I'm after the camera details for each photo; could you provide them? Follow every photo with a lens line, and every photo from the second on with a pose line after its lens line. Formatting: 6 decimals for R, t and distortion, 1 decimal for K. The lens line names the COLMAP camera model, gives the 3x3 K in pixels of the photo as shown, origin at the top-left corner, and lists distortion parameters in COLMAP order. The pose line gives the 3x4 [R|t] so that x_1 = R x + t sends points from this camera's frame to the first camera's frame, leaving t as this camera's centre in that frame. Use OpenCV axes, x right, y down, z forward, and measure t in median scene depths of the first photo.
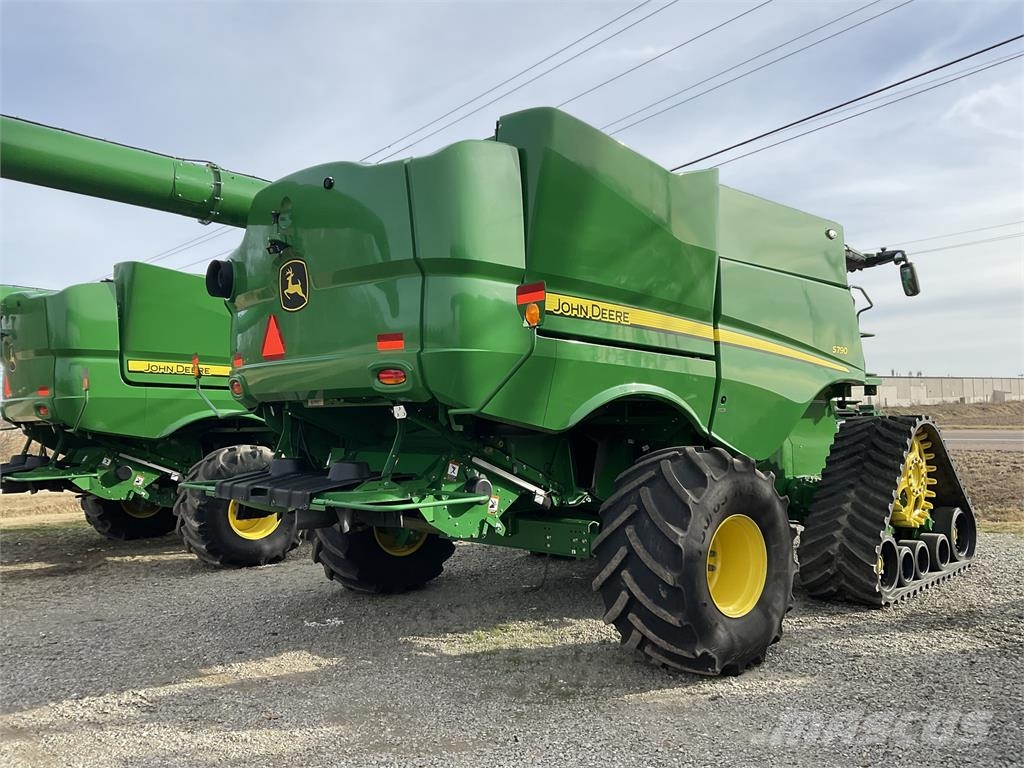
lens RADIAL K [[852.6, 0, 512.0], [0, 852.6, 384.0], [0, 0, 1]] dist [0.084797, -0.139840]
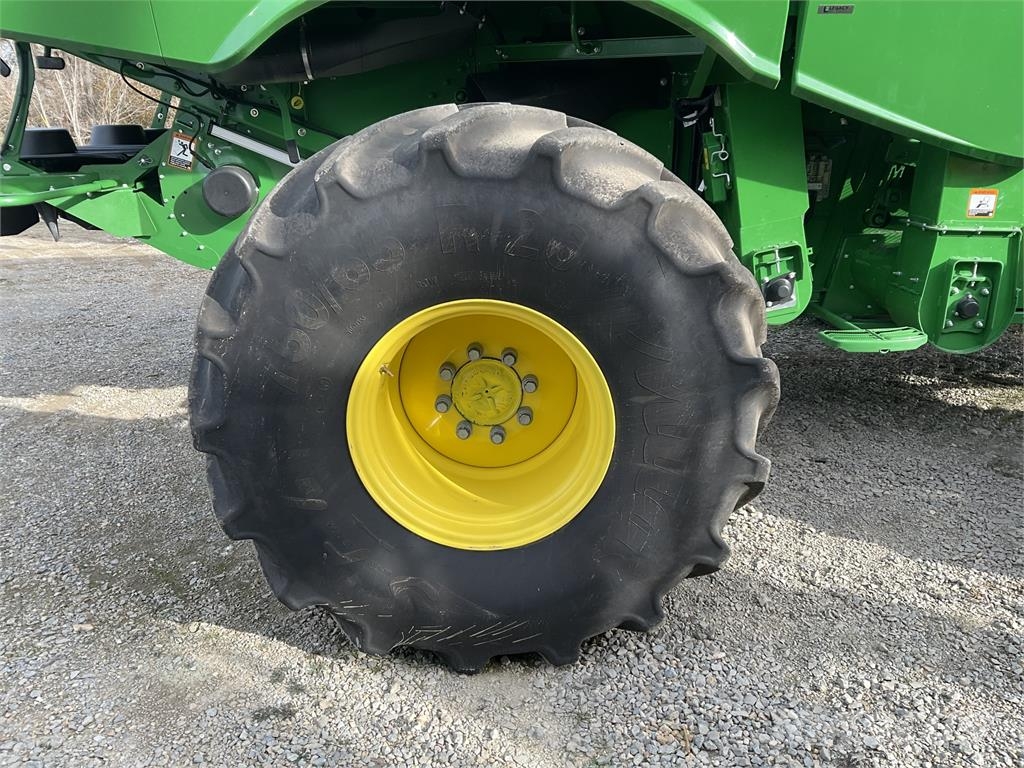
lens RADIAL K [[852.6, 0, 512.0], [0, 852.6, 384.0], [0, 0, 1]] dist [0.084797, -0.139840]
pose [[0.728347, 0.207903, -0.652907, 0.309313], [0.034136, 0.940665, 0.337614, 0.038928], [0.684358, -0.268188, 0.678033, 0.456019]]
